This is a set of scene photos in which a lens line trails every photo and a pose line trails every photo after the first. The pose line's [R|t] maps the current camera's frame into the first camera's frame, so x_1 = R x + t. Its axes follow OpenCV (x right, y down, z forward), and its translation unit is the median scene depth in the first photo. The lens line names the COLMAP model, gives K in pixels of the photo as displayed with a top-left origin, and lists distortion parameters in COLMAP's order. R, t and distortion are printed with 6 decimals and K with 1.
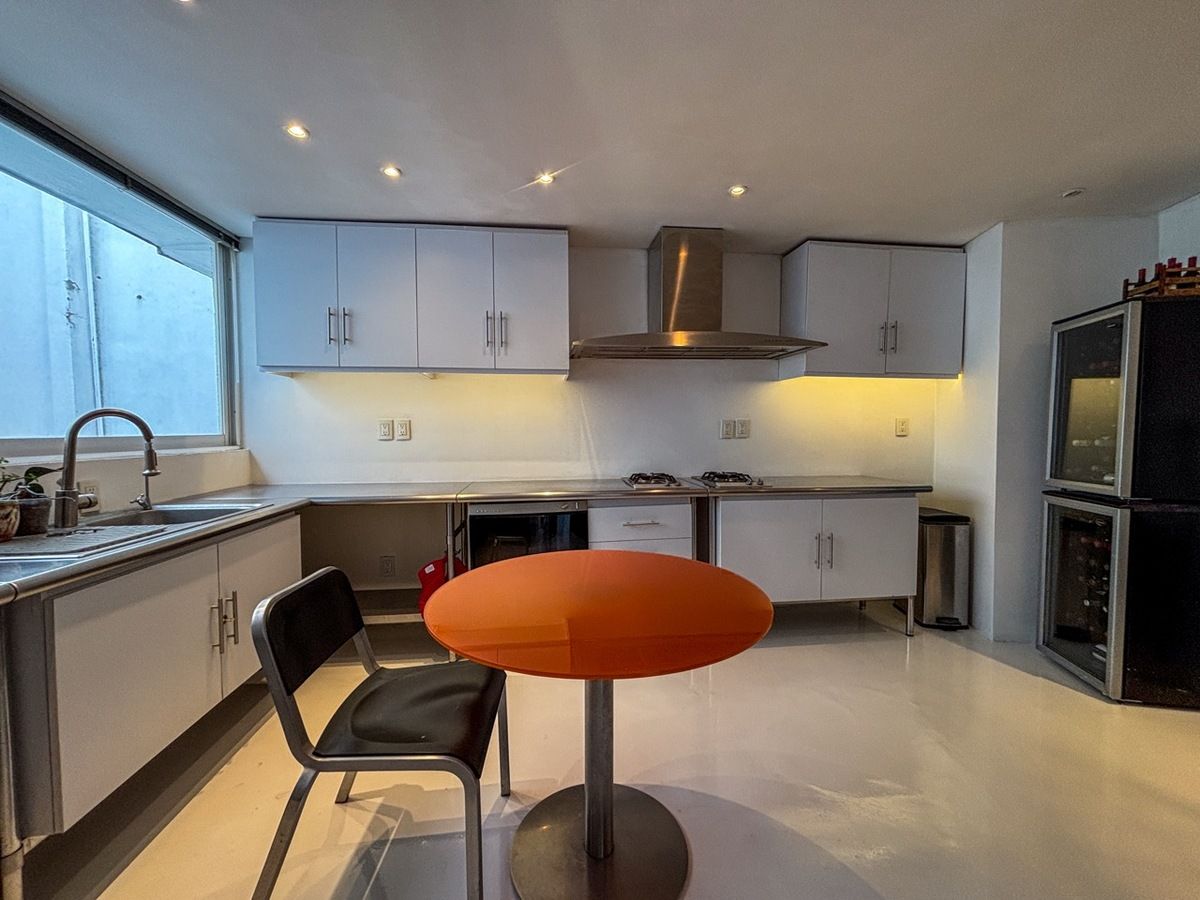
lens RADIAL K [[480.5, 0, 601.2], [0, 480.5, 448.6], [0, 0, 1]] dist [0.000341, 0.000480]
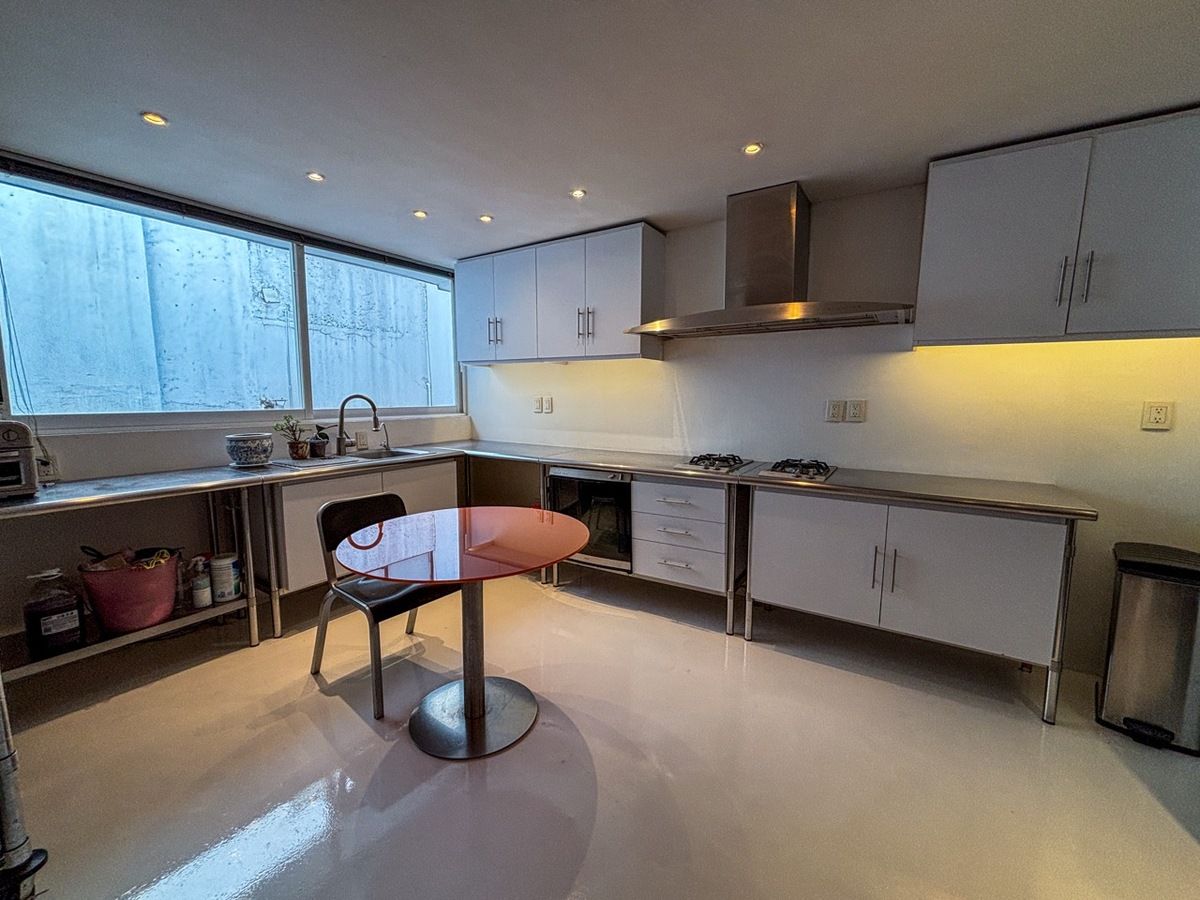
lens RADIAL K [[480.5, 0, 598.2], [0, 480.5, 449.7], [0, 0, 1]] dist [0.000341, 0.000480]
pose [[0.780572, 0.080104, -0.619912, 0.561045], [-0.033585, 0.995697, 0.086374, -0.039177], [0.624163, -0.046602, 0.779903, 0.080816]]
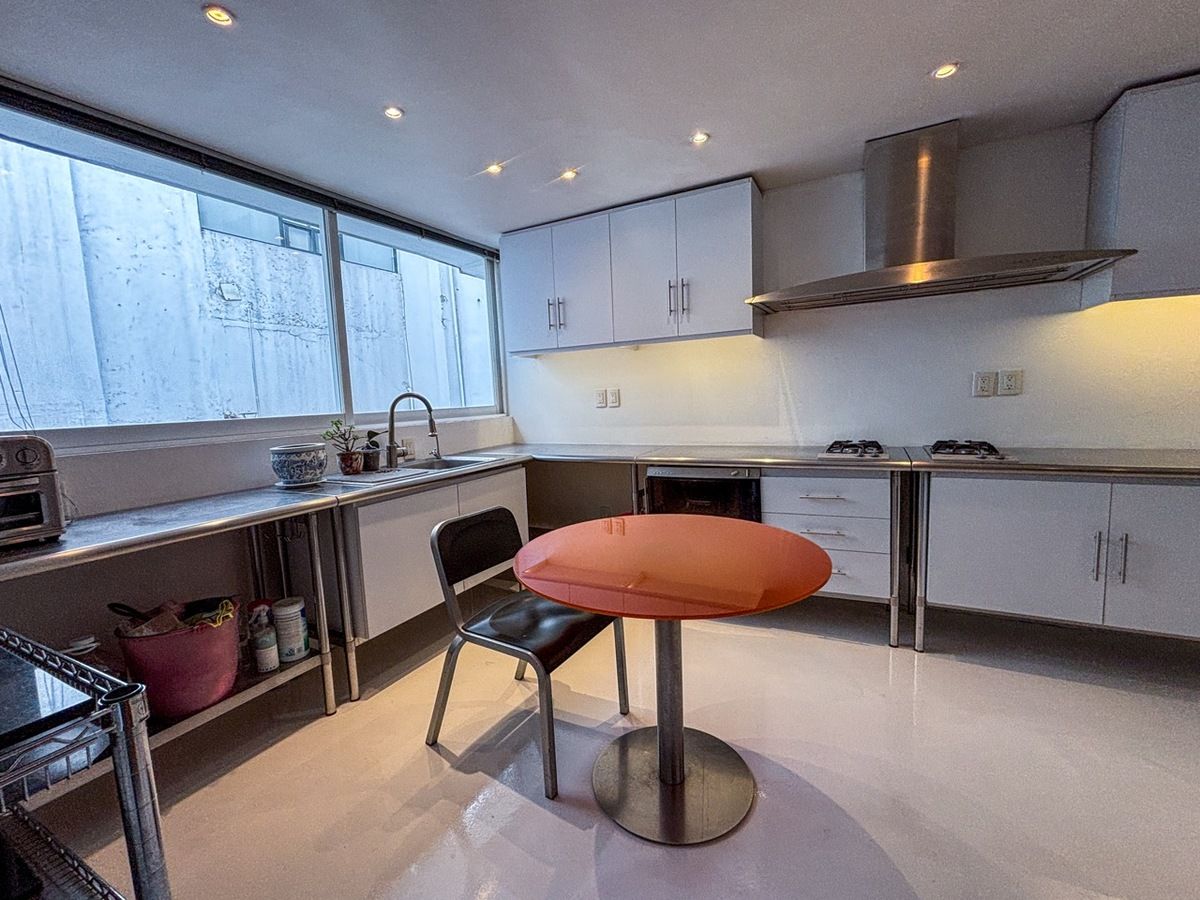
lens RADIAL K [[508.7, 0, 601.9], [0, 508.7, 449.7], [0, 0, 1]] dist [0.003336, -0.001195]
pose [[0.830668, 0.029618, -0.555979, 0.253496], [0.014633, 0.997078, 0.074978, -0.008610], [0.556575, -0.070417, 0.827808, -0.007173]]
